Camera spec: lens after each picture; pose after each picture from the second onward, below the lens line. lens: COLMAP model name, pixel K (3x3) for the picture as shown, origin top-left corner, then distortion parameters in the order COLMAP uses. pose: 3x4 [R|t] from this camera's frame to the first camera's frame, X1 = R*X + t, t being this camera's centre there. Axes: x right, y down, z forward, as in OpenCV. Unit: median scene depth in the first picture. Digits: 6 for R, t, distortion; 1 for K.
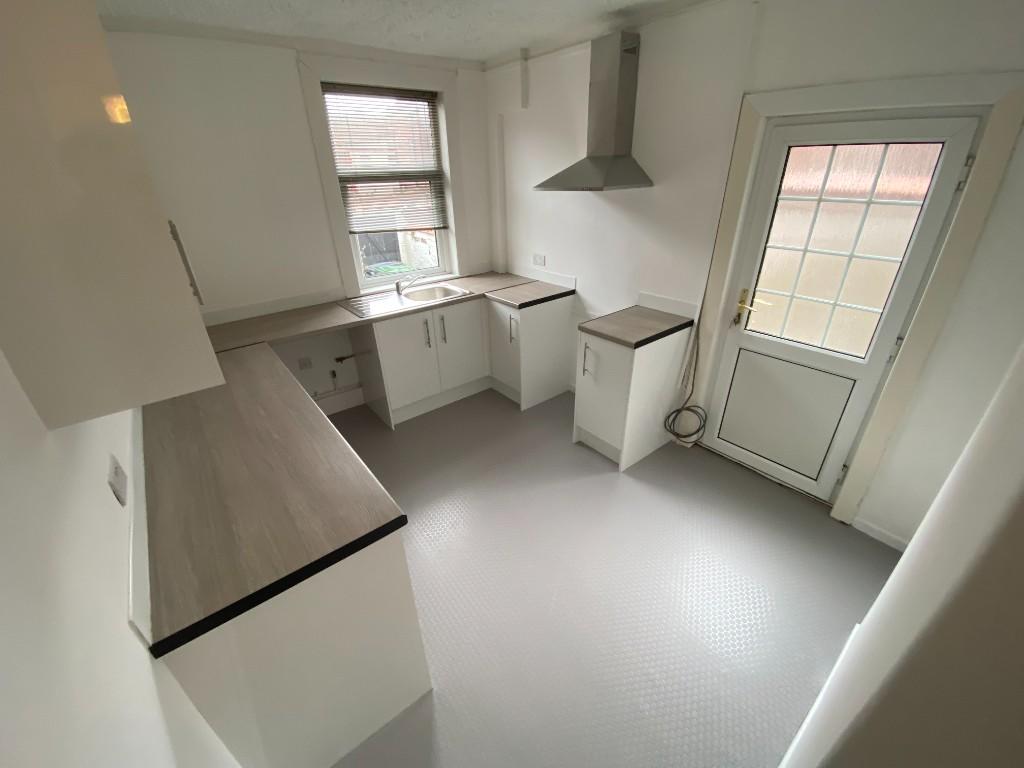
lens RADIAL K [[420.3, 0, 512.0], [0, 420.3, 384.0], [0, 0, 1]] dist [-0.001266, -0.013413]
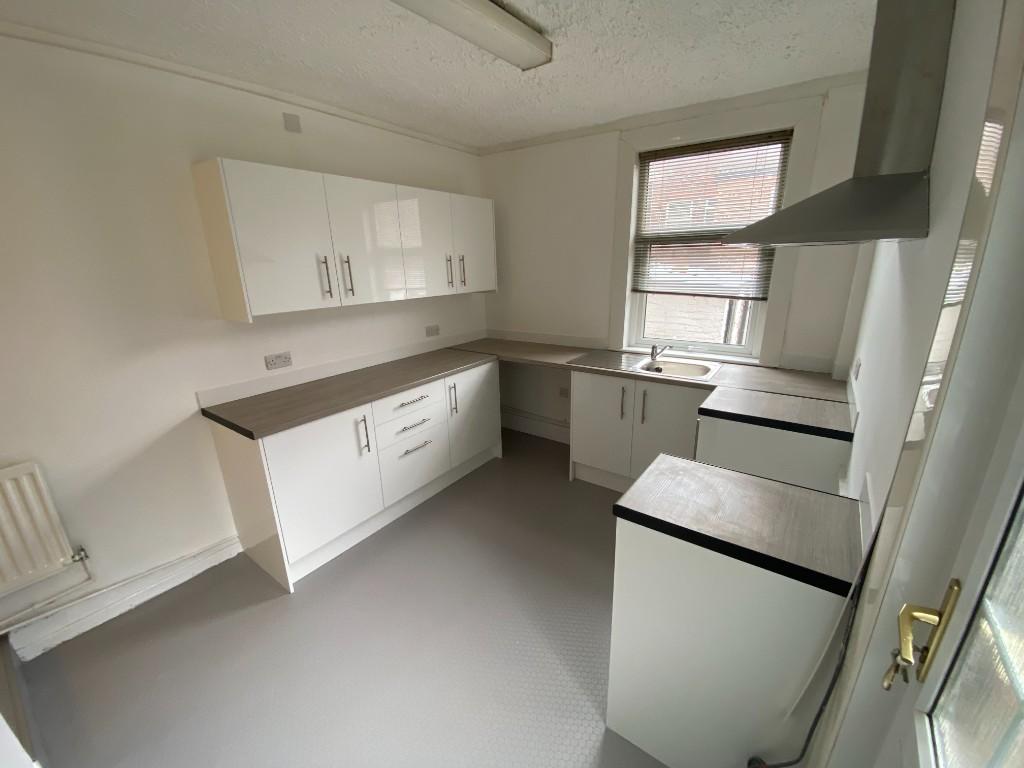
lens RADIAL K [[420.3, 0, 512.0], [0, 420.3, 384.0], [0, 0, 1]] dist [-0.001266, -0.013413]
pose [[0.246838, 0.295938, -0.922763, 0.527849], [-0.413795, 0.893239, 0.175780, -0.207958], [0.876268, 0.338445, 0.342943, 0.457852]]
